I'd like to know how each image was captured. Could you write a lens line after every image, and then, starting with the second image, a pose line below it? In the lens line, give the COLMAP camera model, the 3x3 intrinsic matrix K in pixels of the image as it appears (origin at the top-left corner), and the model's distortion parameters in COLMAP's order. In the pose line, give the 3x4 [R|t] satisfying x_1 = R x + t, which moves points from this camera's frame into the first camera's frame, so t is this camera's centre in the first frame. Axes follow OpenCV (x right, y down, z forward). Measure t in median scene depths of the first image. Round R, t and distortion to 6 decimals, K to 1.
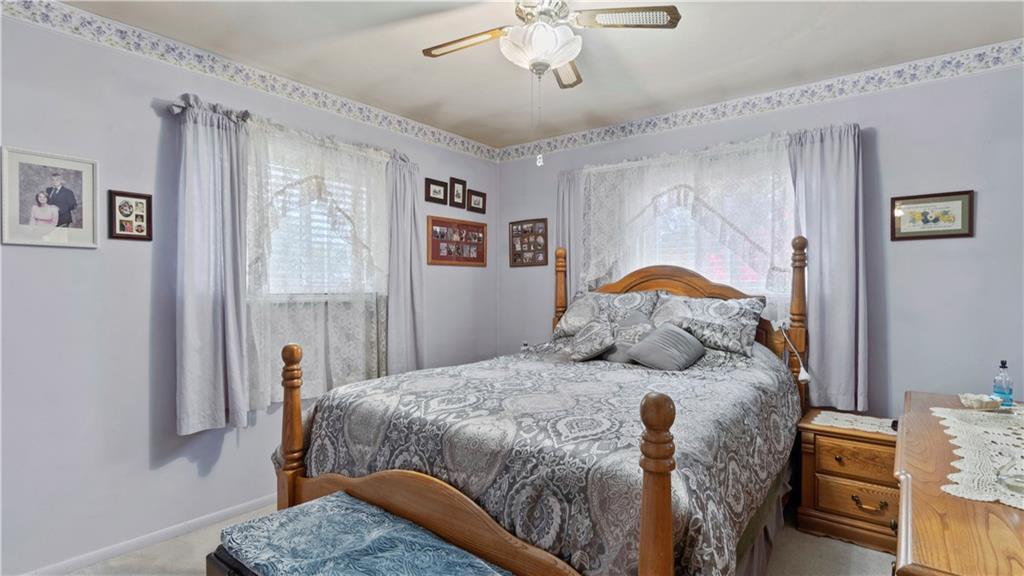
lens RADIAL K [[522.5, 0, 510.7], [0, 522.5, 292.2], [0, 0, 1]] dist [-0.003886, -0.000912]
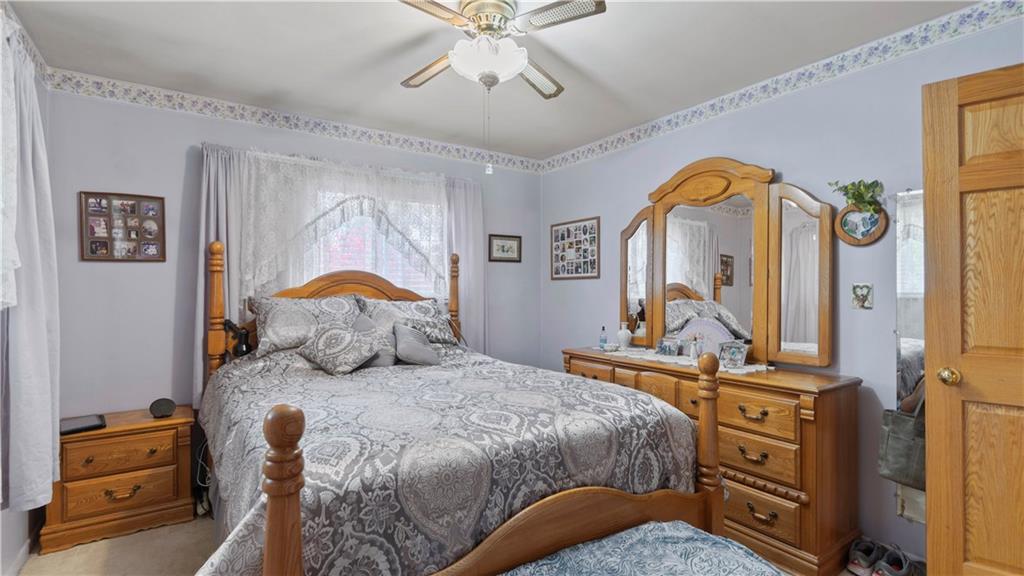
lens RADIAL K [[482.0, 0, 510.3], [0, 482.0, 286.0], [0, 0, 1]] dist [-0.005450, -0.000574]
pose [[0.295364, 0.007140, 0.955358, -0.593668], [0.011822, 0.999868, -0.011127, -0.007450], [-0.955312, 0.014581, 0.295240, 0.481108]]
